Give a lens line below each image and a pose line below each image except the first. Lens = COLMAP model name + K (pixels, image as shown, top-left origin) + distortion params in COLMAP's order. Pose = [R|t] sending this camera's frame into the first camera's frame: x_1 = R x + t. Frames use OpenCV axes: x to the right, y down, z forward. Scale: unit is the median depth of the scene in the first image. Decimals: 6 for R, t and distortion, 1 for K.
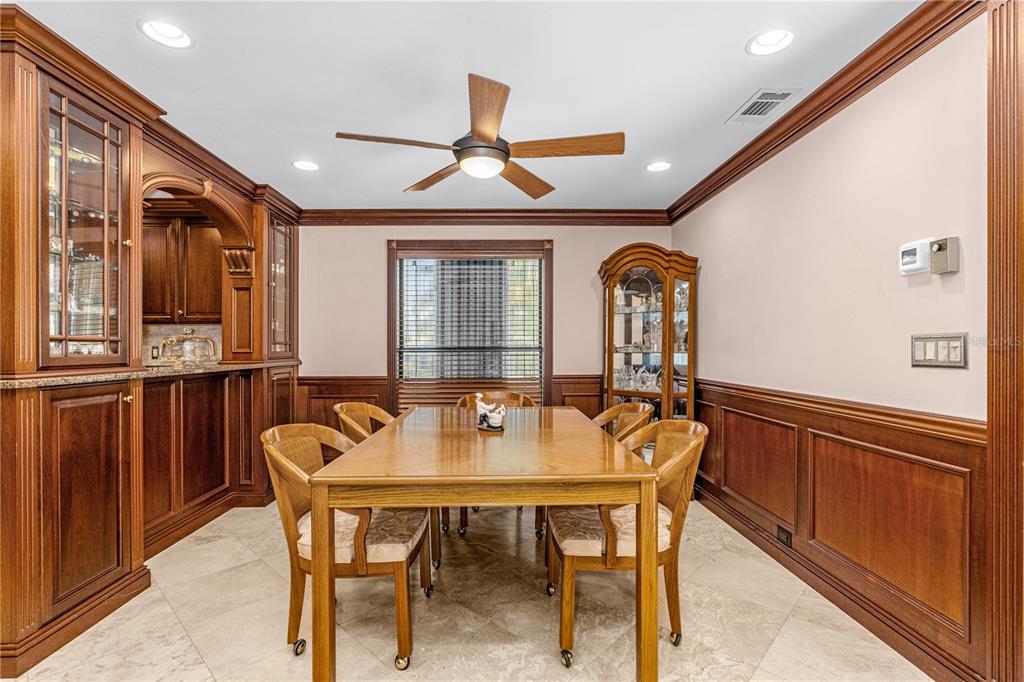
lens RADIAL K [[480.8, 0, 510.1], [0, 480.8, 346.4], [0, 0, 1]] dist [0.000507, 0.000228]
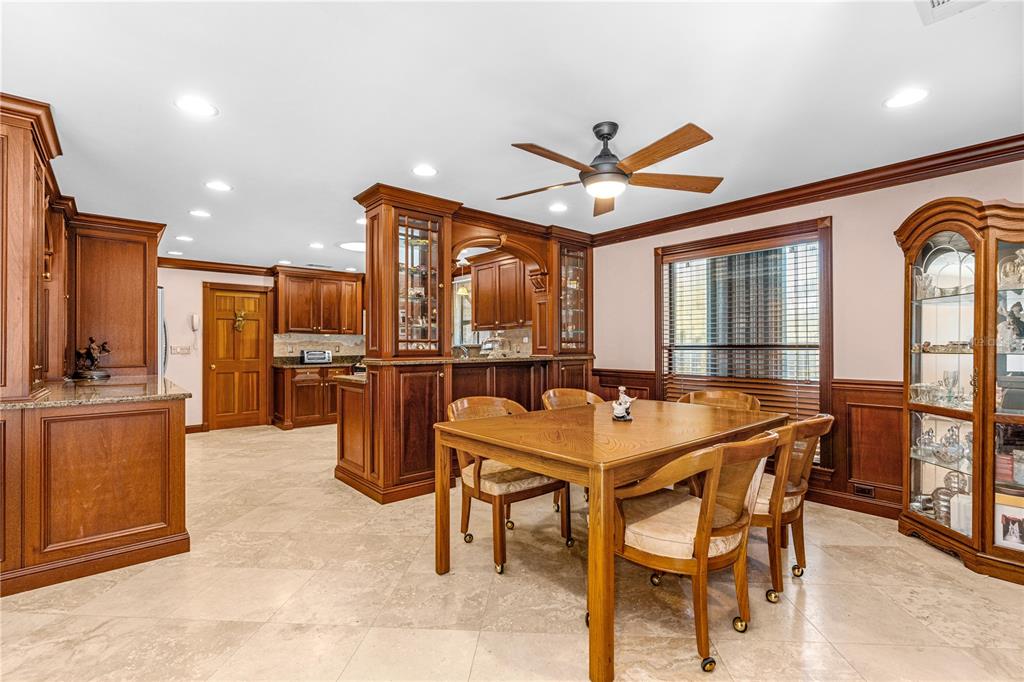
lens RADIAL K [[467.6, 0, 512.0], [0, 467.6, 341.0], [0, 0, 1]] dist [0.000769, 0.000169]
pose [[0.632957, -0.005138, -0.774170, 0.403604], [0.001169, 0.999983, -0.005682, -0.002005], [0.774186, 0.002692, 0.632952, 0.072222]]
